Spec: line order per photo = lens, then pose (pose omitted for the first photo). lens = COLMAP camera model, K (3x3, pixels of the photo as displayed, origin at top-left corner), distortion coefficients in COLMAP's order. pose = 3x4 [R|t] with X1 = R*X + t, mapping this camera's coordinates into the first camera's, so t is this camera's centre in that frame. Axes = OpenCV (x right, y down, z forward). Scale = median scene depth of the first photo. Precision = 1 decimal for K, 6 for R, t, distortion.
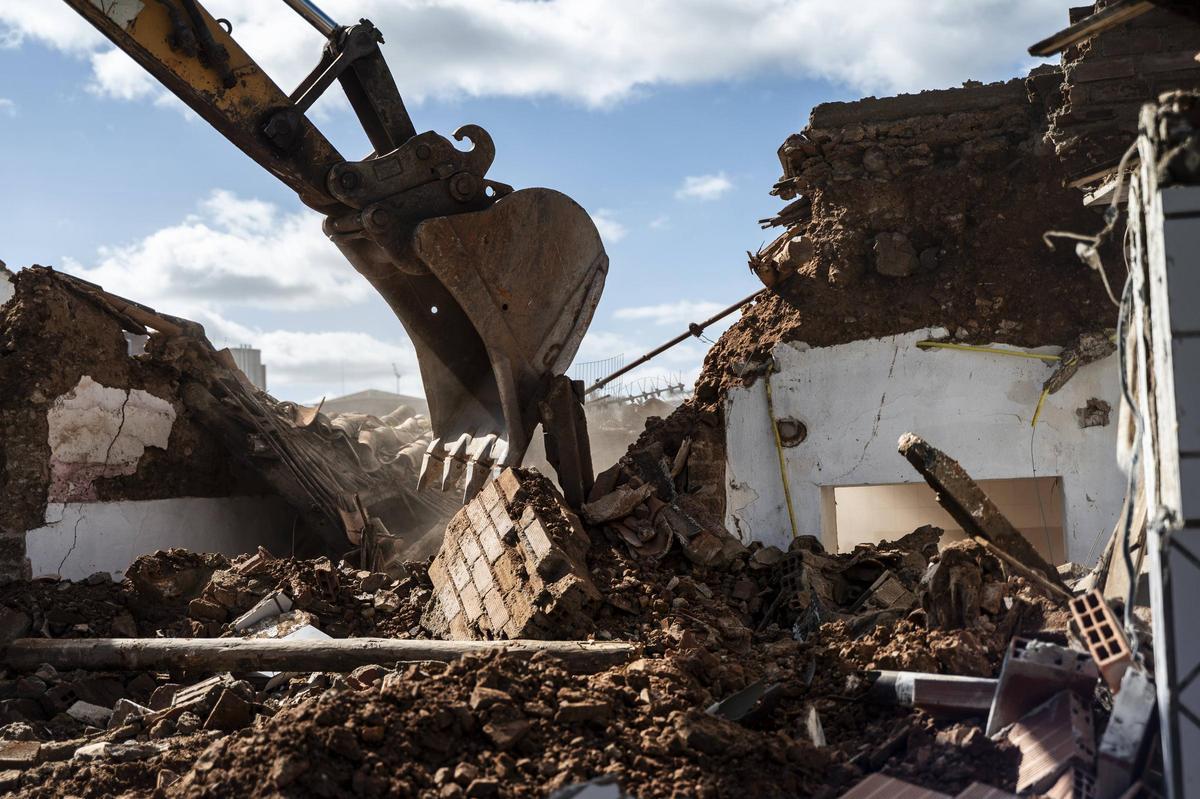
lens RADIAL K [[1449.3, 0, 591.6], [0, 1449.3, 407.2], [0, 0, 1]] dist [-0.008522, 0.000000]
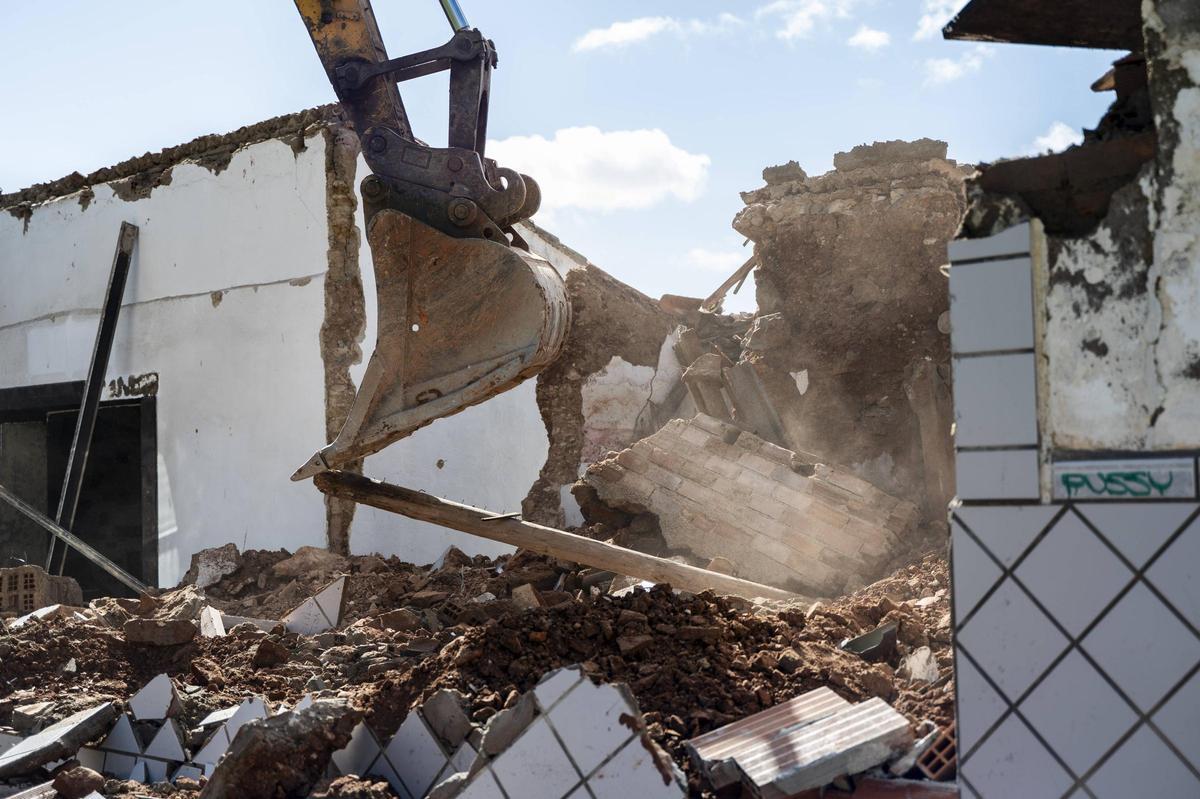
lens RADIAL K [[1449.3, 0, 606.6], [0, 1449.3, 392.2], [0, 0, 1]] dist [-0.008522, 0.000000]
pose [[0.896946, -0.004008, -0.442122, 0.177038], [0.011794, 0.999820, 0.014863, -0.010293], [0.441983, -0.018546, 0.896832, -0.074610]]
